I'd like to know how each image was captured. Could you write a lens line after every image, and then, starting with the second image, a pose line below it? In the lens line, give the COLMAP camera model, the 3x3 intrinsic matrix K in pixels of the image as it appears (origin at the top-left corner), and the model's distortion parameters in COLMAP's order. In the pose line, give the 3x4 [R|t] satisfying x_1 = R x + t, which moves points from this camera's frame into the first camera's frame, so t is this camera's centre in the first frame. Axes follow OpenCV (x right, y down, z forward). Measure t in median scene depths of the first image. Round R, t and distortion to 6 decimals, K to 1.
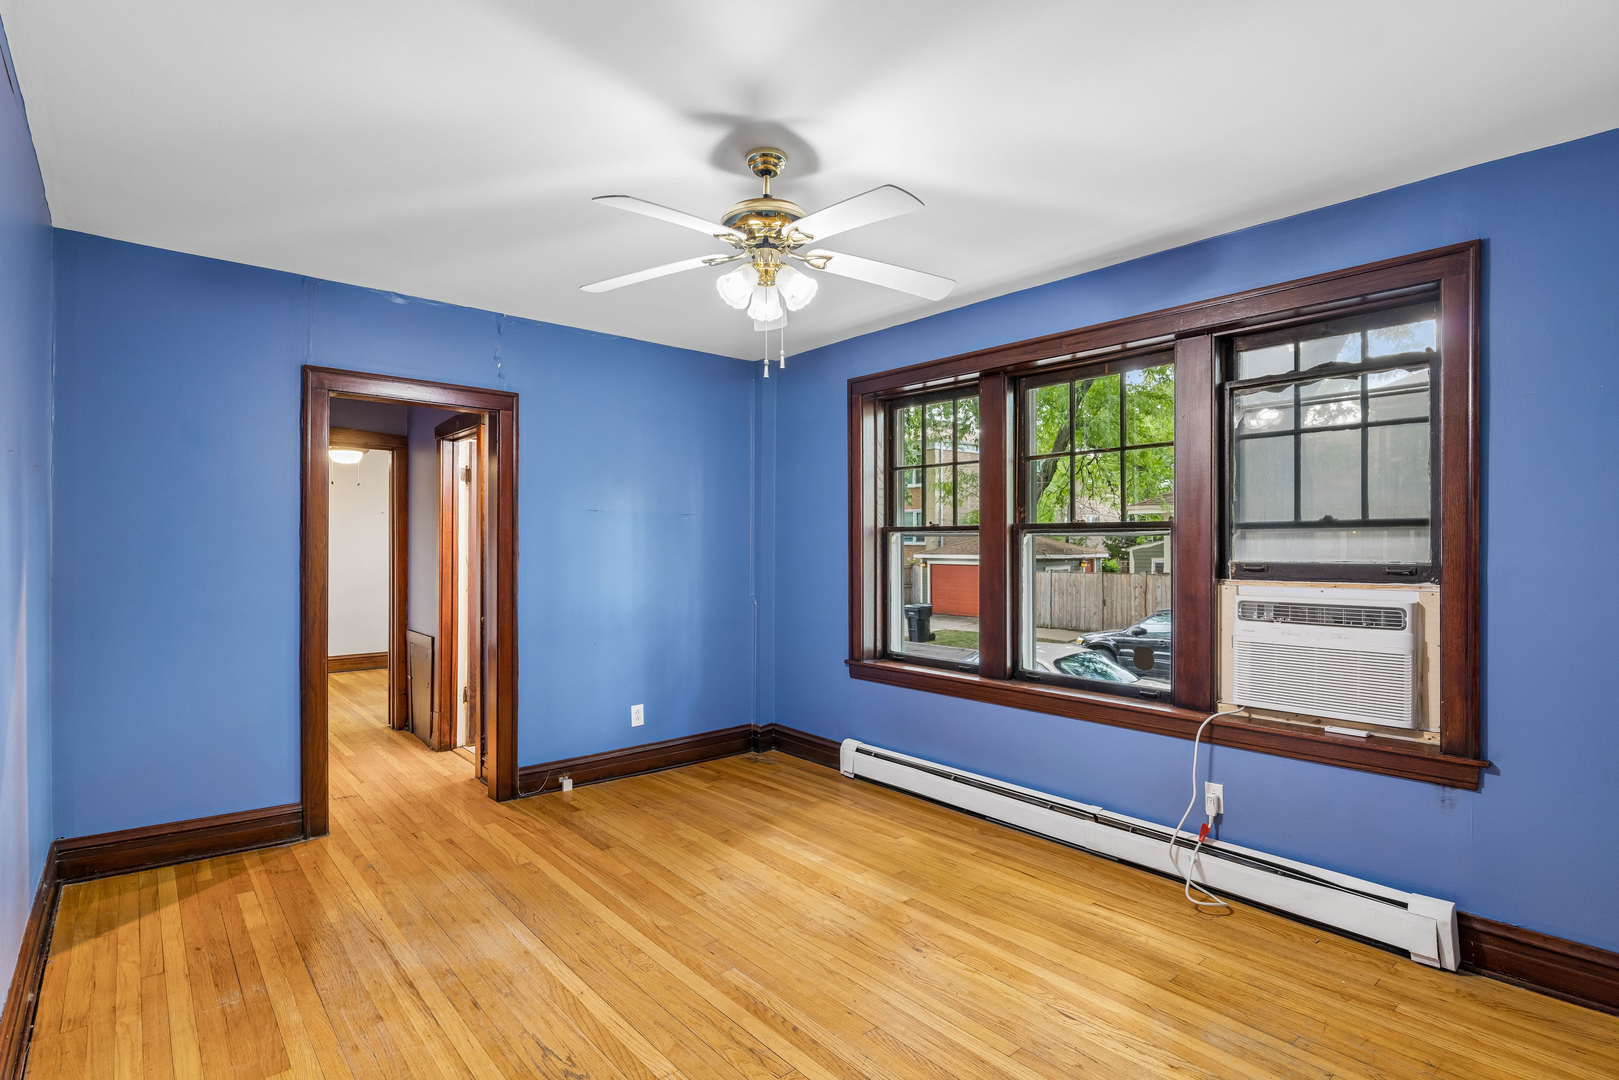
lens RADIAL K [[812.8, 0, 803.0], [0, 812.8, 538.1], [0, 0, 1]] dist [-0.000192, 0.000293]
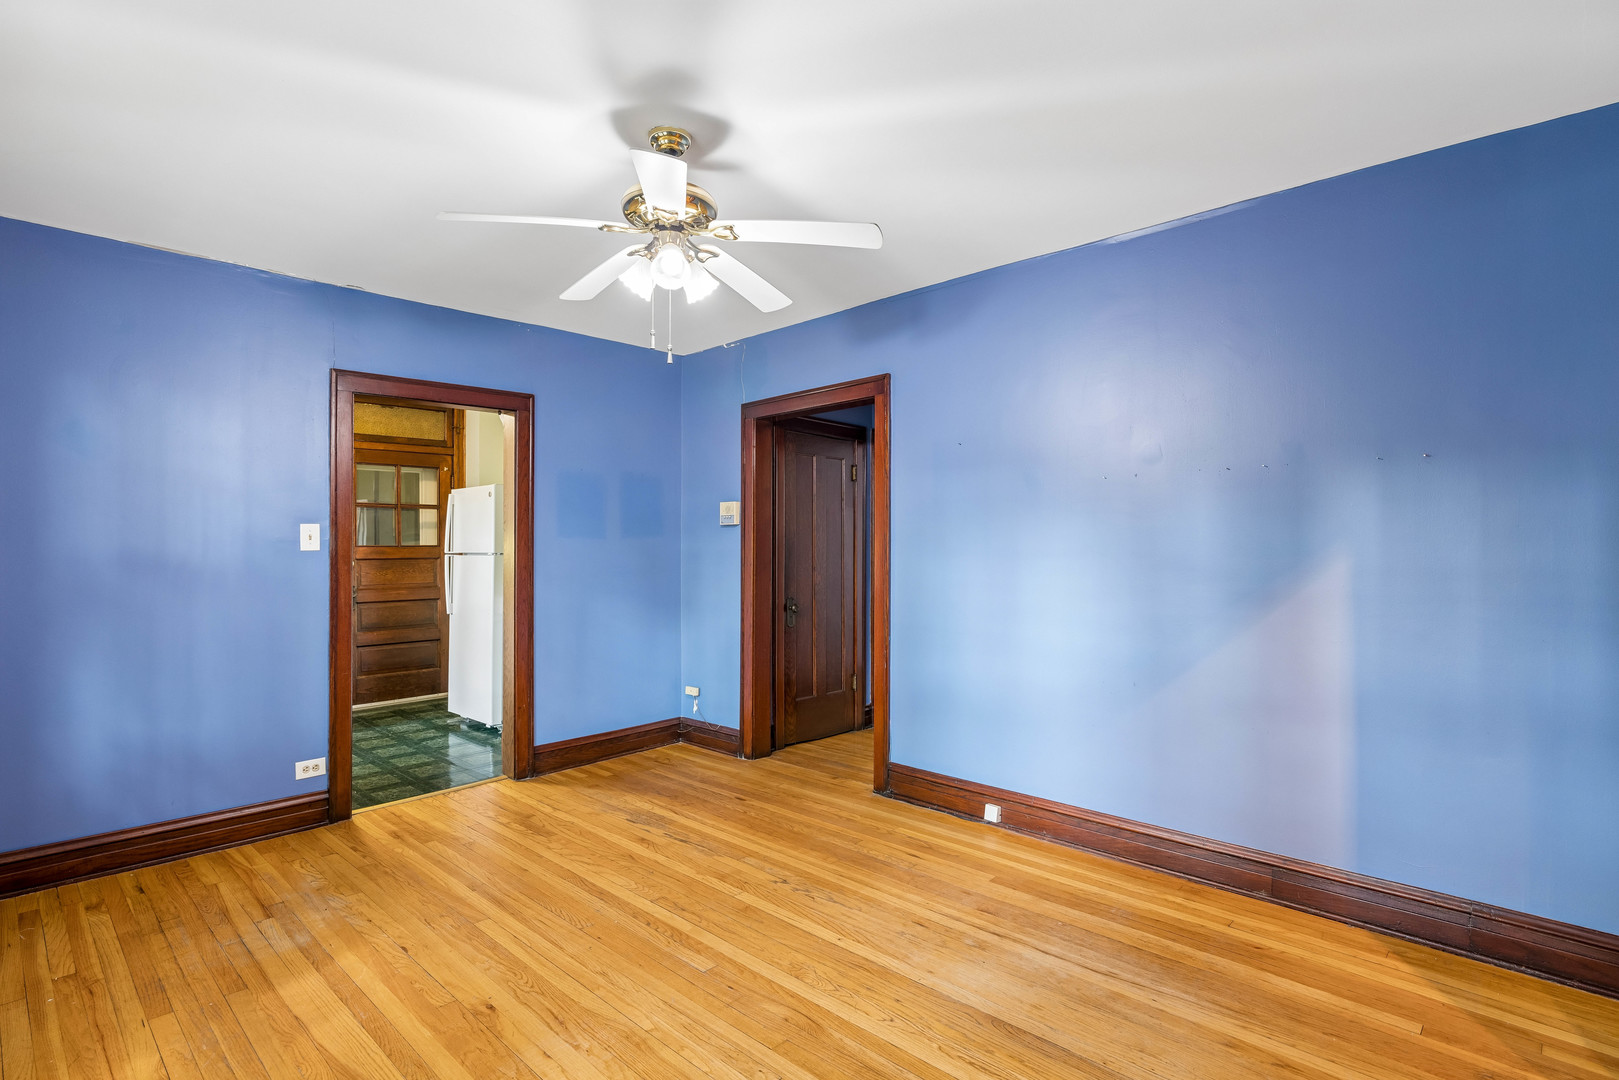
lens RADIAL K [[812.8, 0, 803.0], [0, 812.8, 538.1], [0, 0, 1]] dist [-0.000192, 0.000293]
pose [[-0.994548, 0.002192, -0.104259, -0.104756], [0.003033, 0.999964, -0.007906, 0.020416], [0.104238, -0.008180, -0.994519, 2.028340]]
